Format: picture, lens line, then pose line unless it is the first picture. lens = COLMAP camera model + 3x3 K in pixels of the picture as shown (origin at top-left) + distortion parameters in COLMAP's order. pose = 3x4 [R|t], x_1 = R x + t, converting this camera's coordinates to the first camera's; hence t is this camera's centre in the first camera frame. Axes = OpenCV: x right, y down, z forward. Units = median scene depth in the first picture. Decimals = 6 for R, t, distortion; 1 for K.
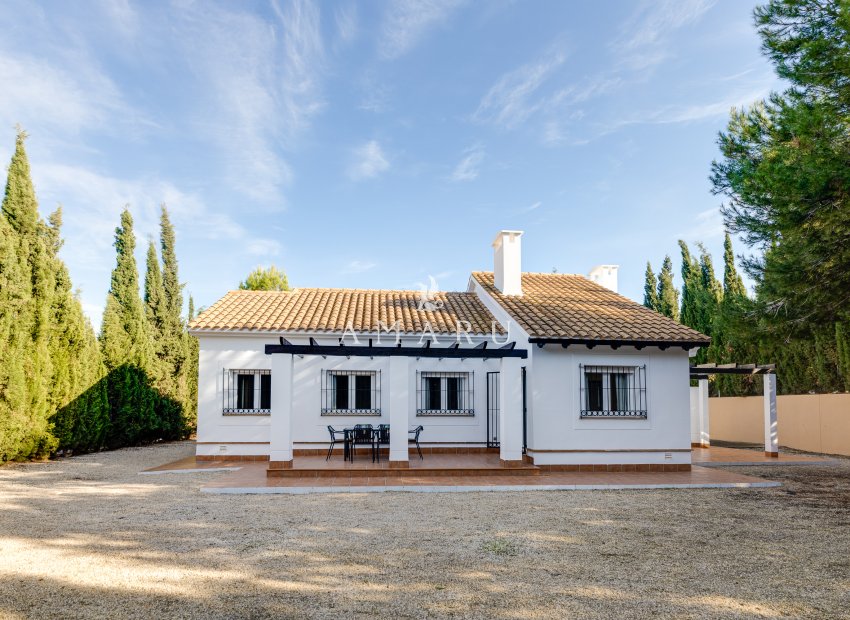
lens RADIAL K [[604.3, 0, 425.0], [0, 604.3, 310.0], [0, 0, 1]] dist [-0.000250, 0.001818]
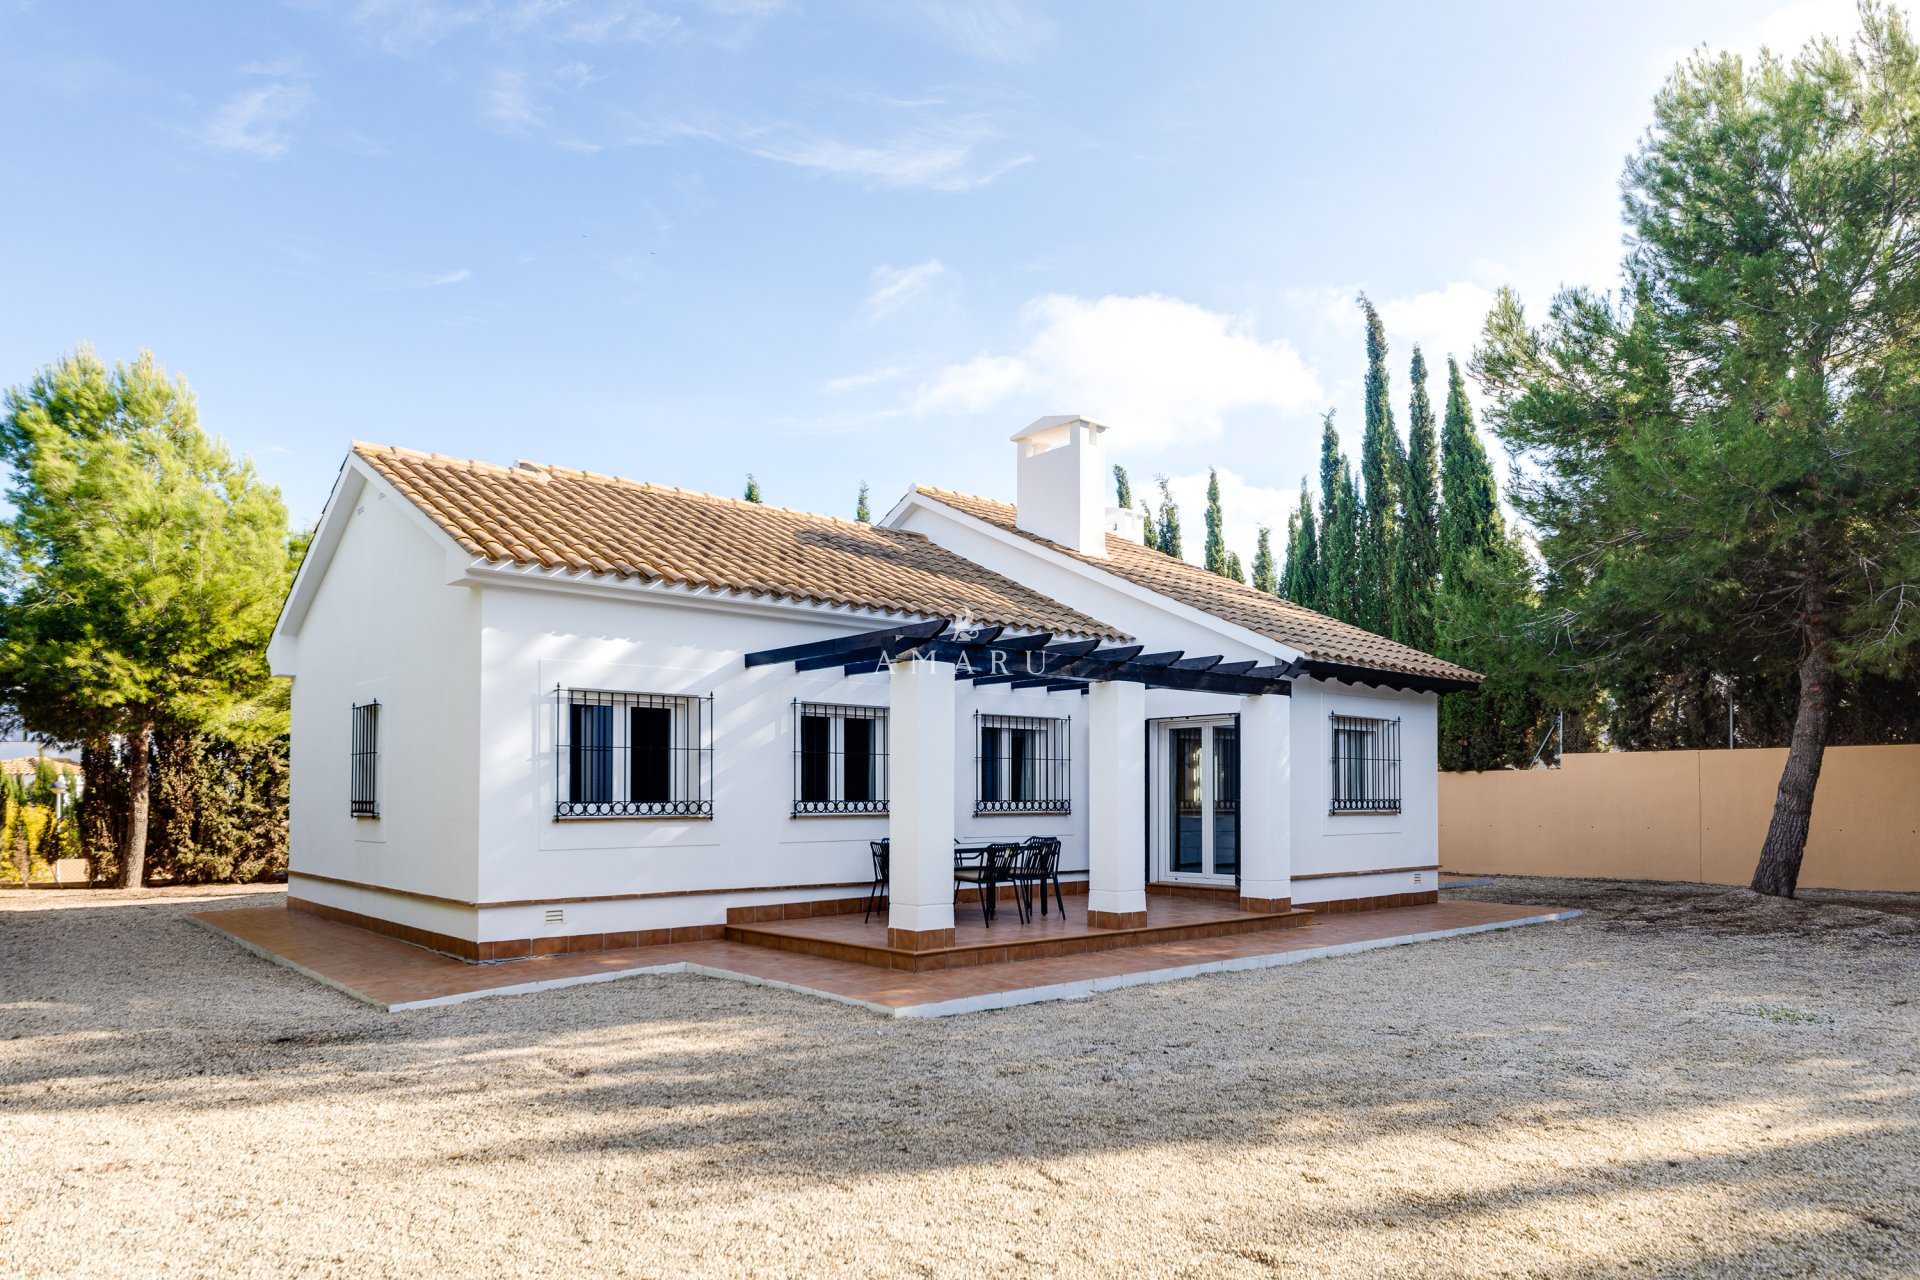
lens RADIAL K [[1445.5, 0, 999.1], [0, 1445.5, 664.0], [0, 0, 1]] dist [0.093093, -0.115711]
pose [[0.743293, 0.055439, 0.666665, -0.686498], [-0.102068, 0.994291, 0.031115, 0.031758], [-0.661134, -0.091173, 0.744708, 0.214748]]
